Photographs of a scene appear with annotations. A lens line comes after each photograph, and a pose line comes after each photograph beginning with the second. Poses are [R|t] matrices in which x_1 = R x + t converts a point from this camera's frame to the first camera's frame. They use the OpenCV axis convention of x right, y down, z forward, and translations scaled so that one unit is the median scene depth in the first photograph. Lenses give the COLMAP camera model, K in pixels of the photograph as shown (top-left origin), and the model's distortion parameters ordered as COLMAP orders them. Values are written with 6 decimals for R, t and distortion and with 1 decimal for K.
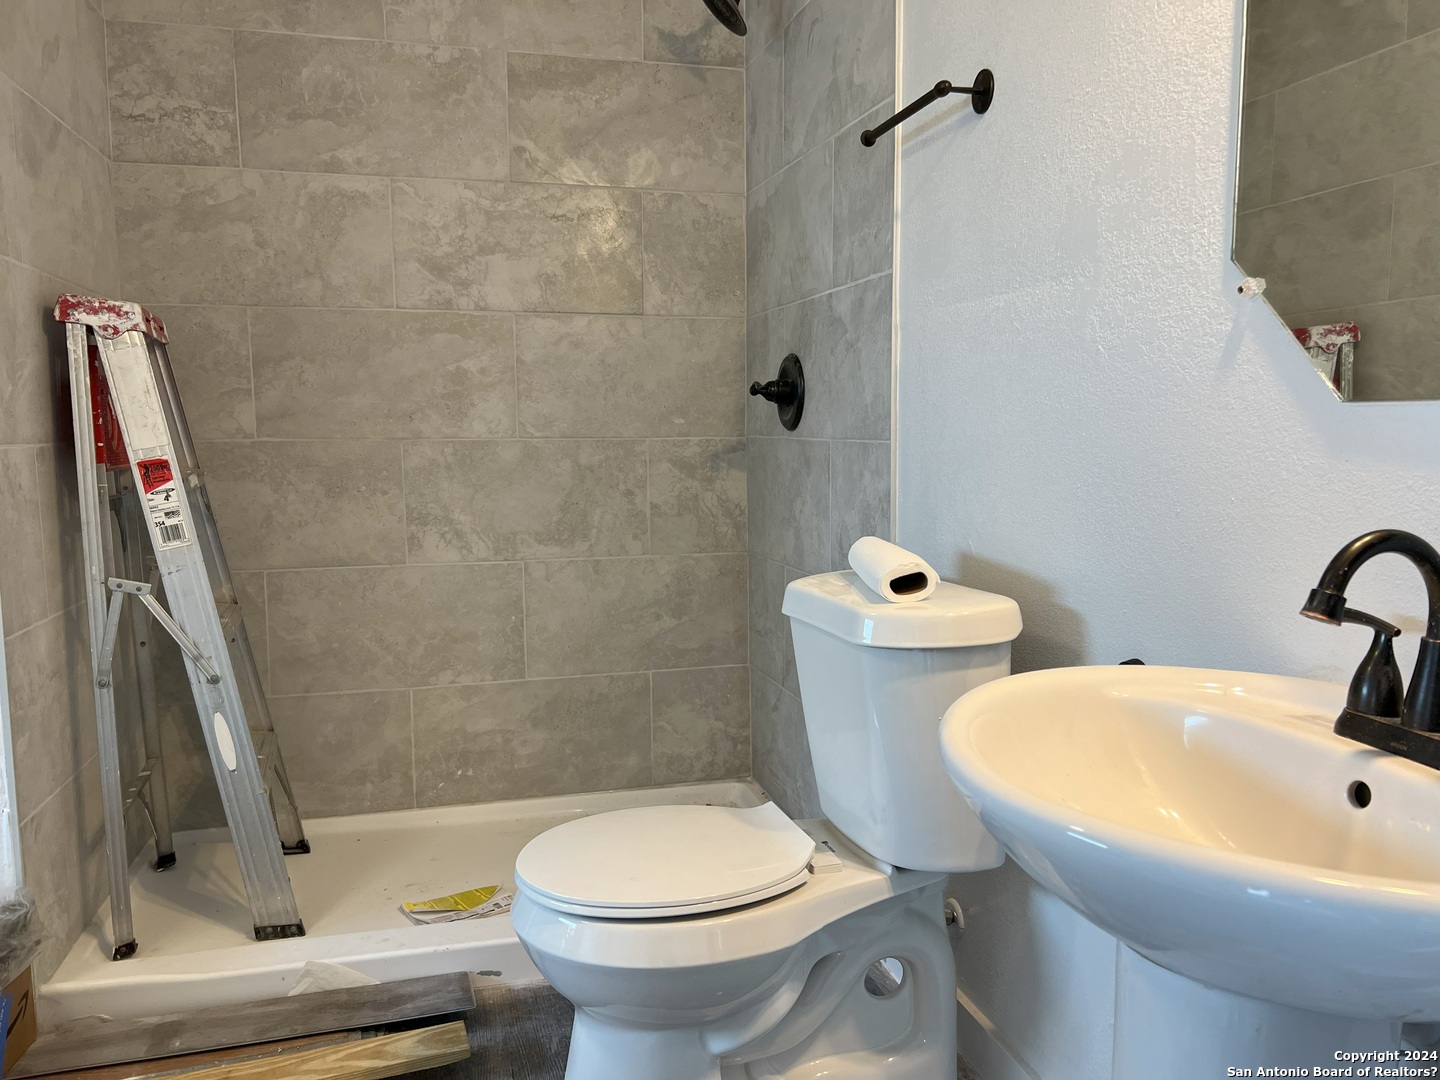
lens RADIAL K [[1093.4, 0, 720.0], [0, 1093.4, 540.0], [0, 0, 1]] dist [0.046371, 0.000821]
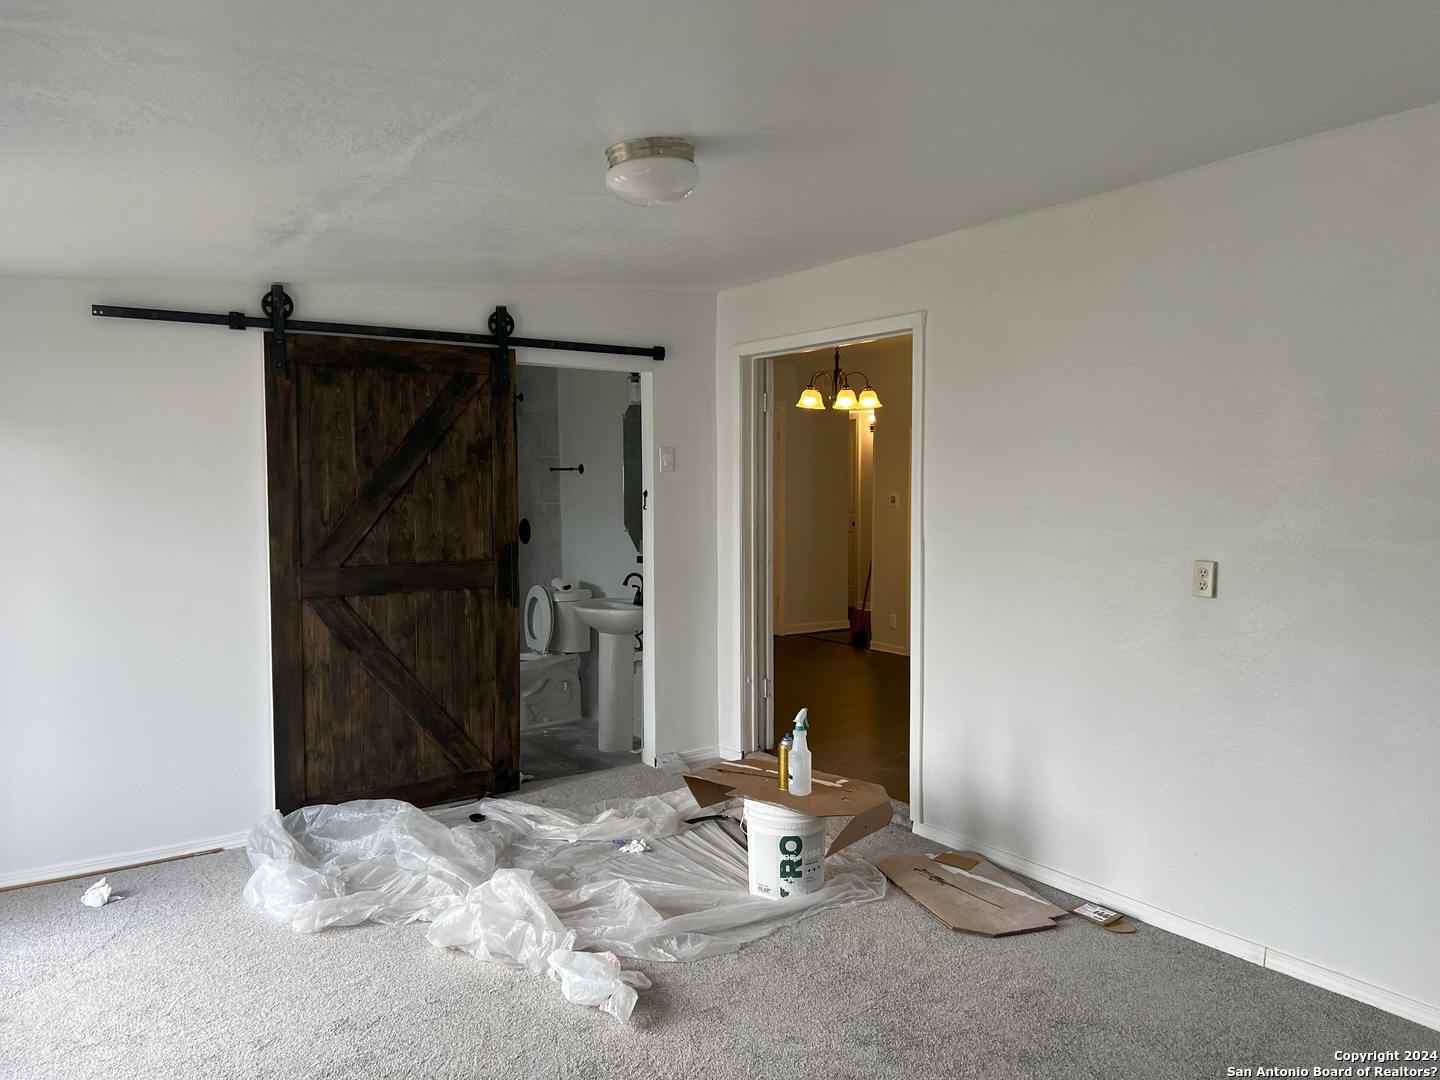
lens RADIAL K [[1093.4, 0, 720.0], [0, 1093.4, 540.0], [0, 0, 1]] dist [0.046371, 0.000821]
pose [[0.951940, -0.016651, 0.305832, -0.397282], [0.032666, 0.998345, -0.047324, 0.052142], [-0.304538, 0.055040, 0.950909, -2.310341]]
